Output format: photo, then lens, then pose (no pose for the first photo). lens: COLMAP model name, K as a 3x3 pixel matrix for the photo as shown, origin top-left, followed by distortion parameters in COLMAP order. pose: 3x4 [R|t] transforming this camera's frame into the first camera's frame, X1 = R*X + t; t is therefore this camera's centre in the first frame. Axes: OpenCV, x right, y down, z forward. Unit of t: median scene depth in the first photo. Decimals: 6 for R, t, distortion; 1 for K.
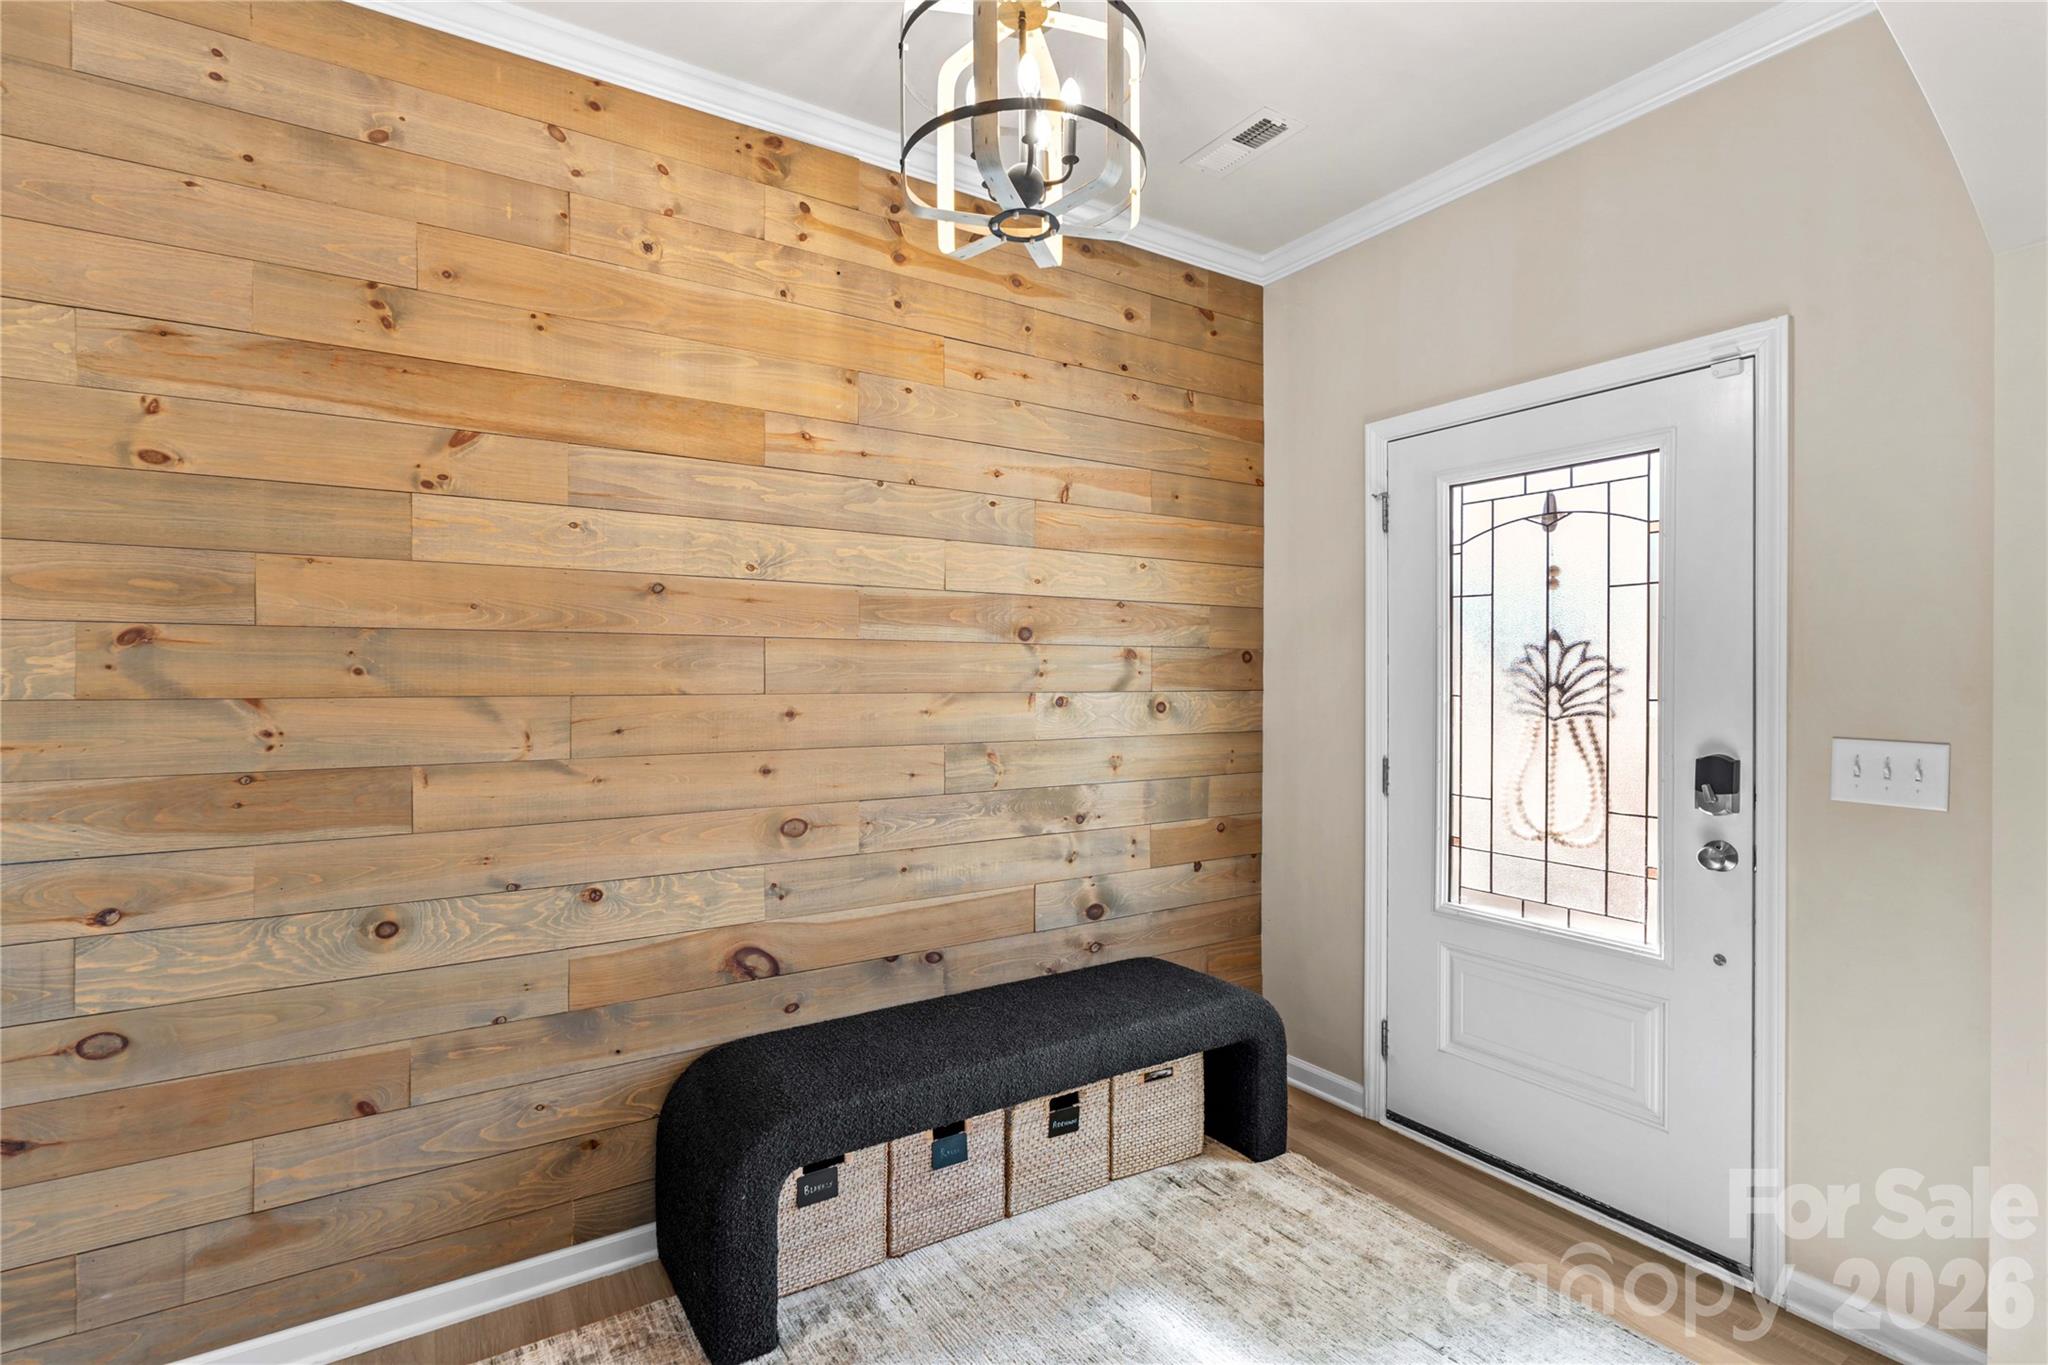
lens RADIAL K [[952.5, 0, 1022.5], [0, 952.5, 672.7], [0, 0, 1]] dist [-0.003544, 0.000251]
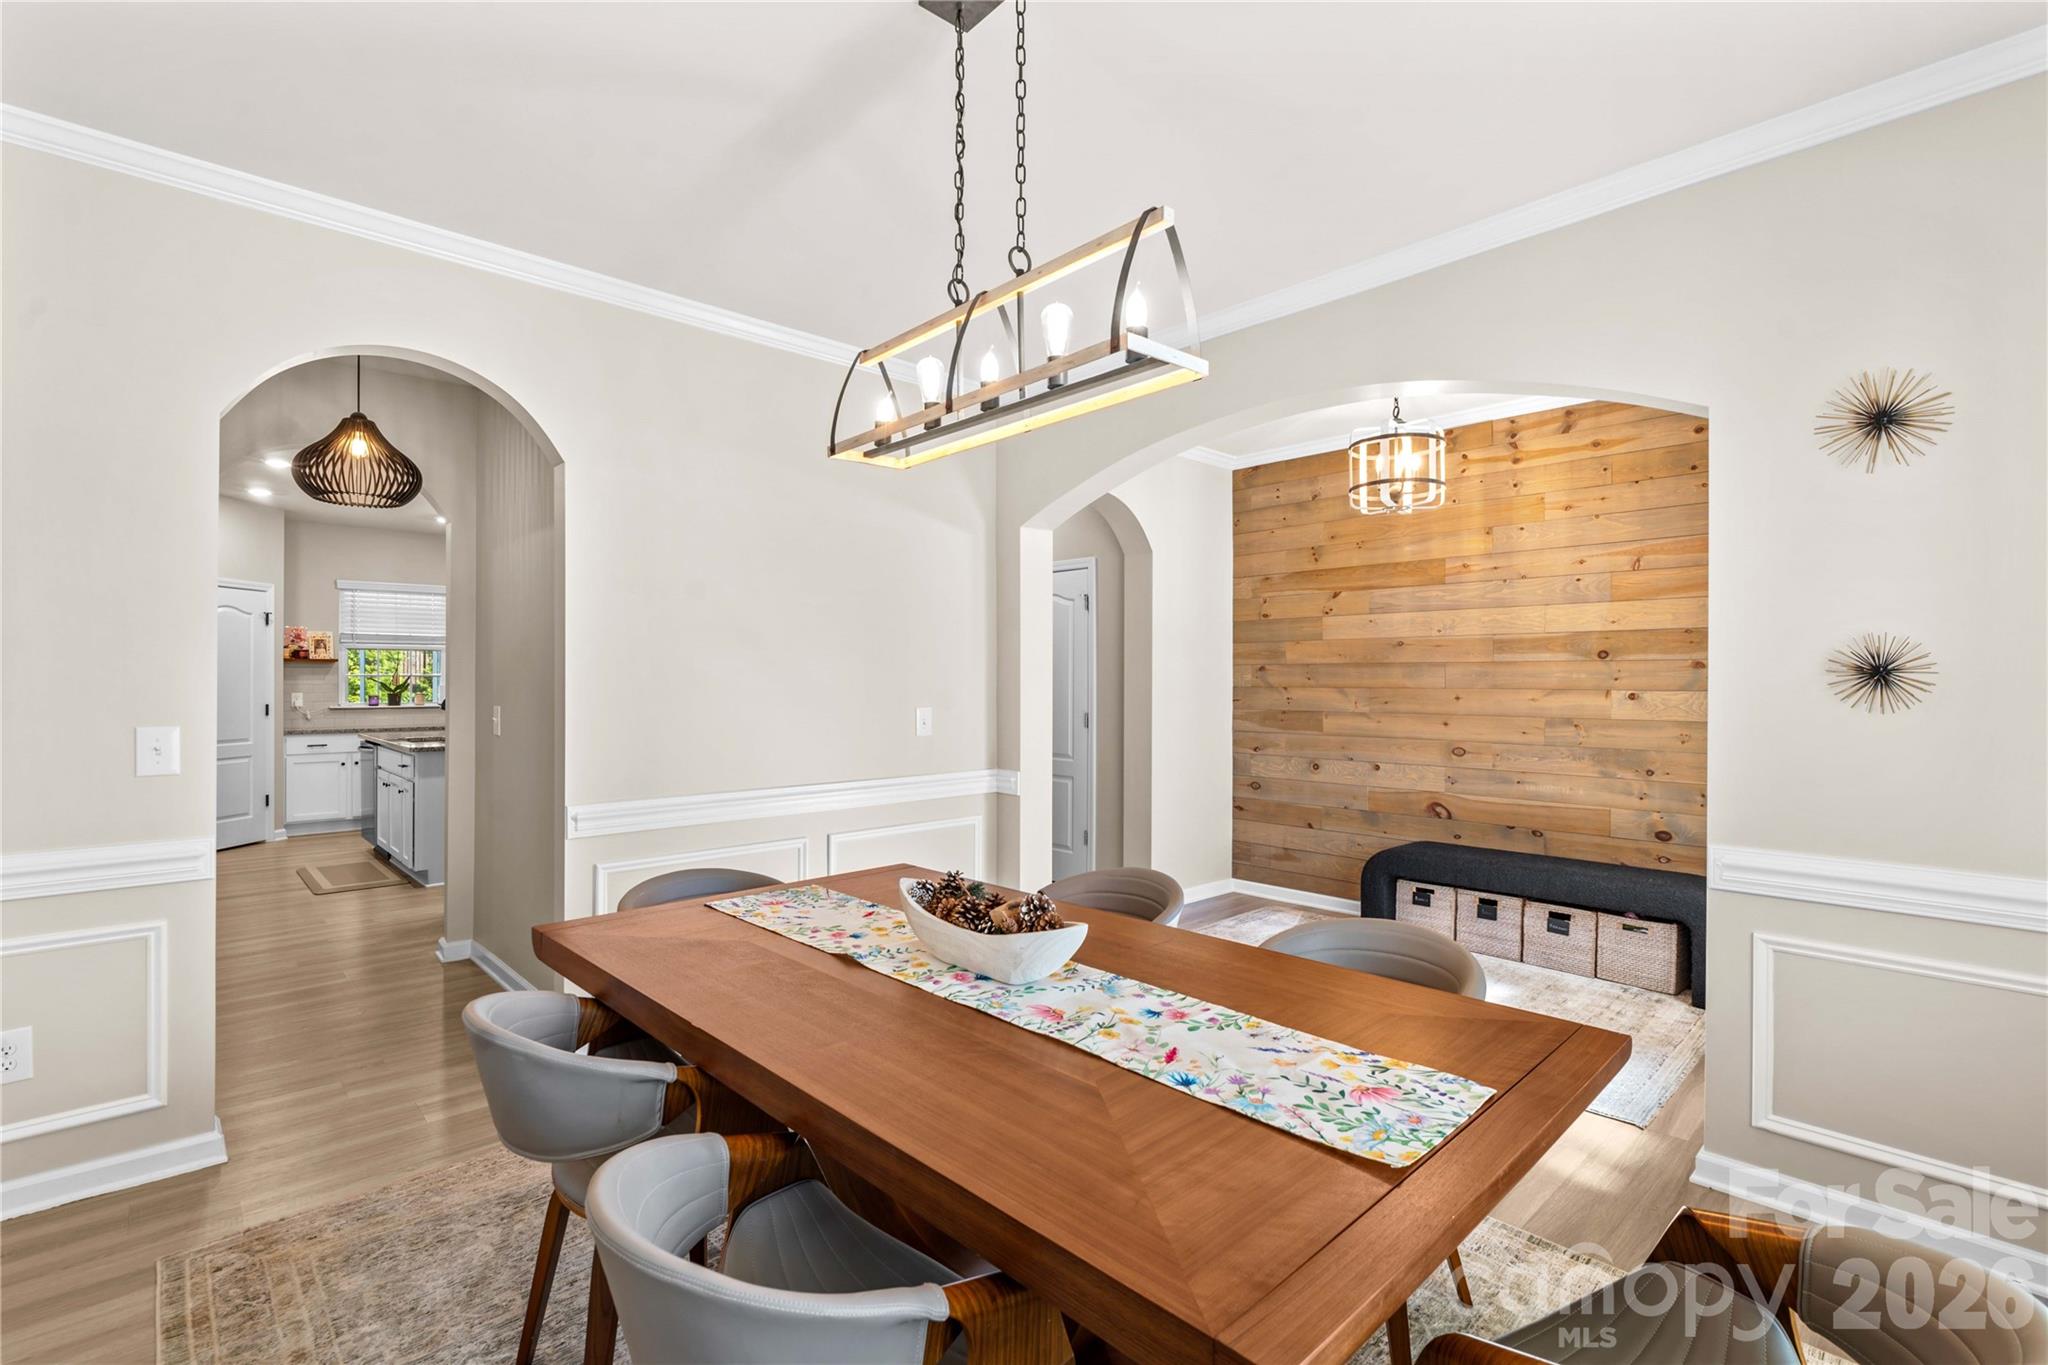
lens RADIAL K [[926.2, 0, 1021.8], [0, 926.2, 693.8], [0, 0, 1]] dist [-0.001506, -0.000034]
pose [[0.163276, 0.010054, -0.986529, 1.659609], [-0.002716, 0.999949, 0.009741, 0.016753], [0.986577, 0.001089, 0.163295, -0.300079]]
